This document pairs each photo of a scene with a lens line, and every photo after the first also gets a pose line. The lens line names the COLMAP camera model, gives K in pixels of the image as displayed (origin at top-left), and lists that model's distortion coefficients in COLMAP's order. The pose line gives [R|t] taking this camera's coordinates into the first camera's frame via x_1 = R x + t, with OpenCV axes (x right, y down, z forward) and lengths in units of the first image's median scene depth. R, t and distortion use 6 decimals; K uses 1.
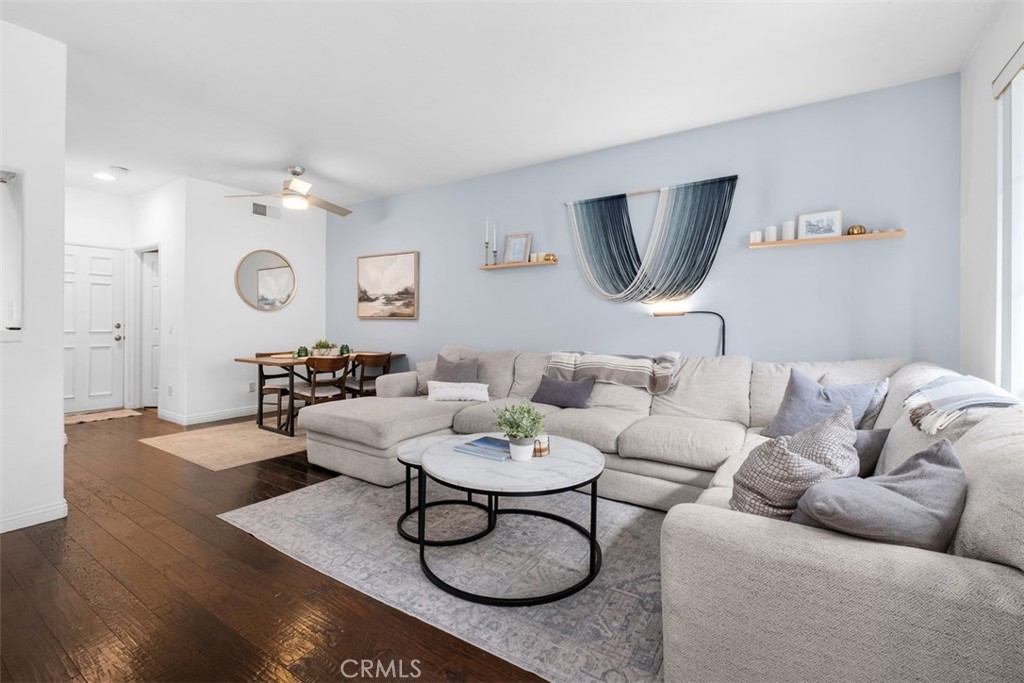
lens RADIAL K [[447.9, 0, 516.1], [0, 447.9, 325.6], [0, 0, 1]] dist [0.003730, -0.007808]
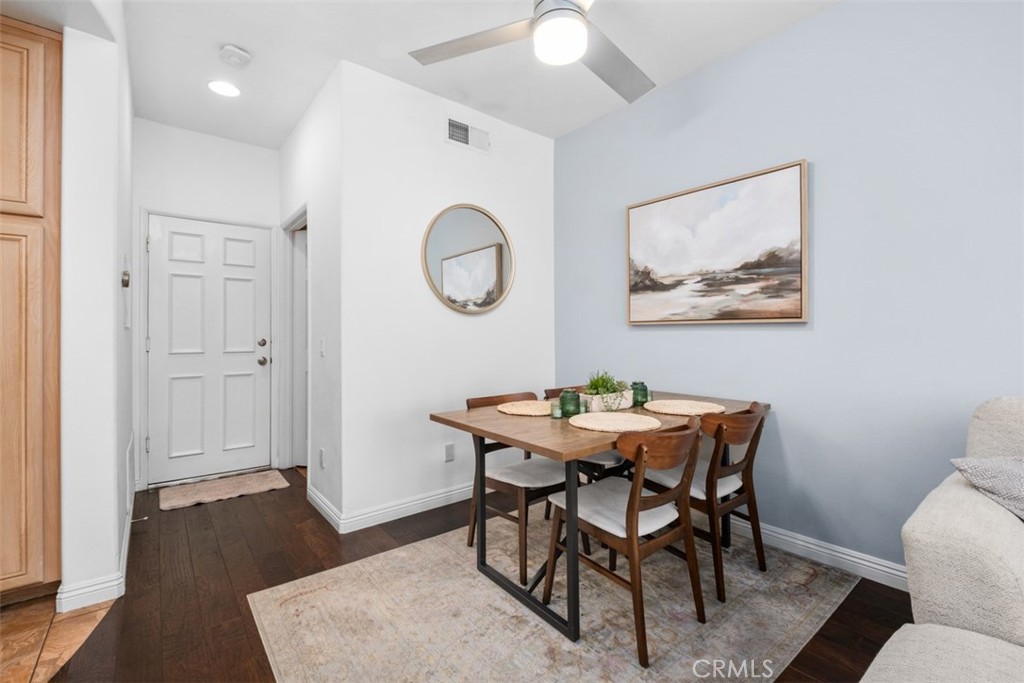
lens RADIAL K [[443.4, 0, 509.3], [0, 443.4, 329.5], [0, 0, 1]] dist [-0.000204, -0.000965]
pose [[0.949525, -0.015037, -0.313332, -0.443321], [0.008911, 0.999740, -0.020975, -0.002217], [0.313566, 0.017124, 0.949412, 0.645661]]
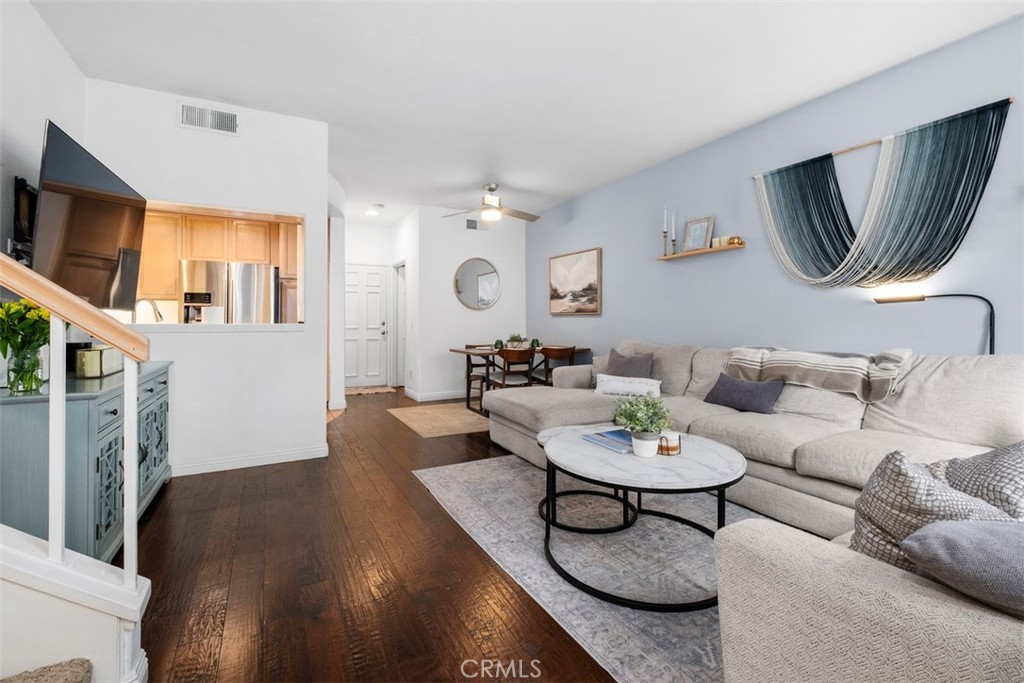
lens RADIAL K [[447.8, 0, 512.3], [0, 447.8, 316.7], [0, 0, 1]] dist [0.003573, -0.006932]
pose [[0.878101, -0.015228, -0.478233, 0.110884], [0.006519, 0.999781, -0.019866, 0.012213], [0.478431, 0.014327, 0.878008, 0.017810]]
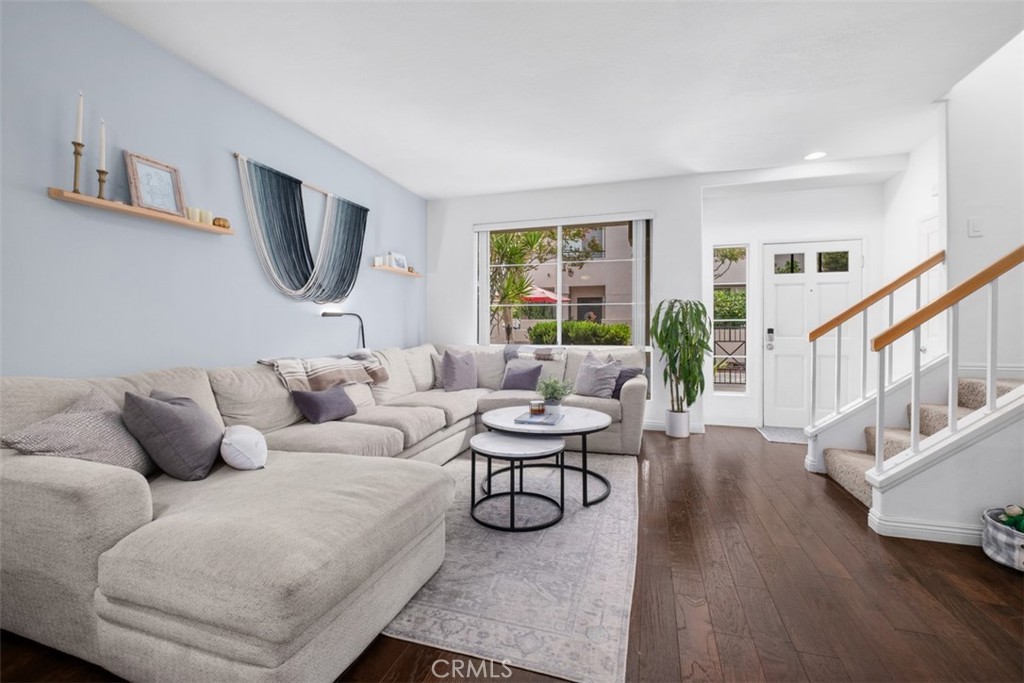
lens RADIAL K [[443.4, 0, 509.3], [0, 443.4, 329.5], [0, 0, 1]] dist [-0.000204, -0.000965]
pose [[-0.265618, -0.006098, 0.964059, -0.681009], [0.001282, 0.999977, 0.006678, 0.002420], [-0.964077, 0.003010, -0.265604, 0.764573]]
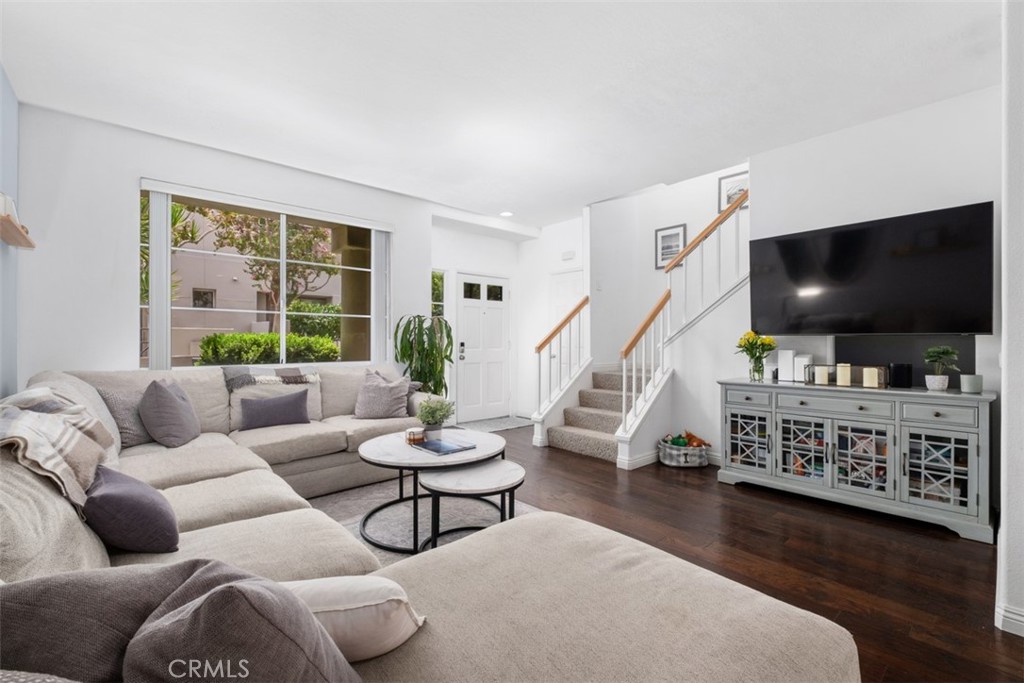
lens RADIAL K [[438.9, 0, 512.2], [0, 438.9, 336.2], [0, 0, 1]] dist [0.004887, -0.006833]
pose [[-0.962598, -0.007495, 0.270829, -0.289338], [-0.008356, 0.999963, -0.002028, -0.009100], [-0.270804, -0.004215, -0.962625, 1.103570]]
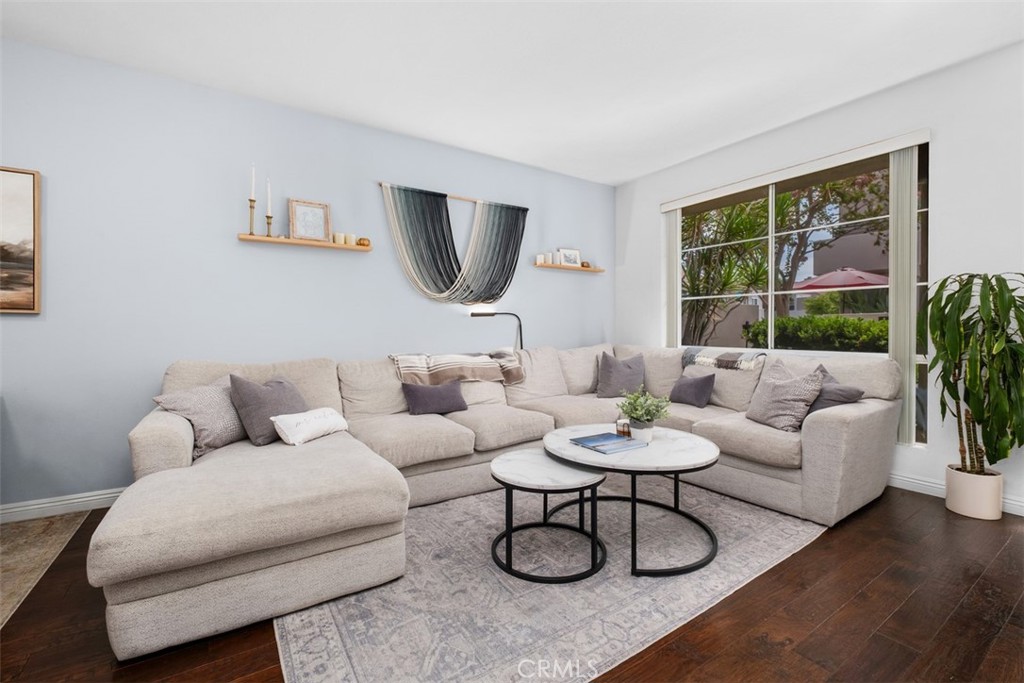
lens RADIAL K [[438.9, 0, 512.2], [0, 438.9, 336.2], [0, 0, 1]] dist [0.004887, -0.006833]
pose [[0.402362, -0.023040, 0.915191, -0.558076], [0.008427, 0.999734, 0.021464, 0.004653], [-0.915442, -0.000924, 0.402449, 0.427870]]
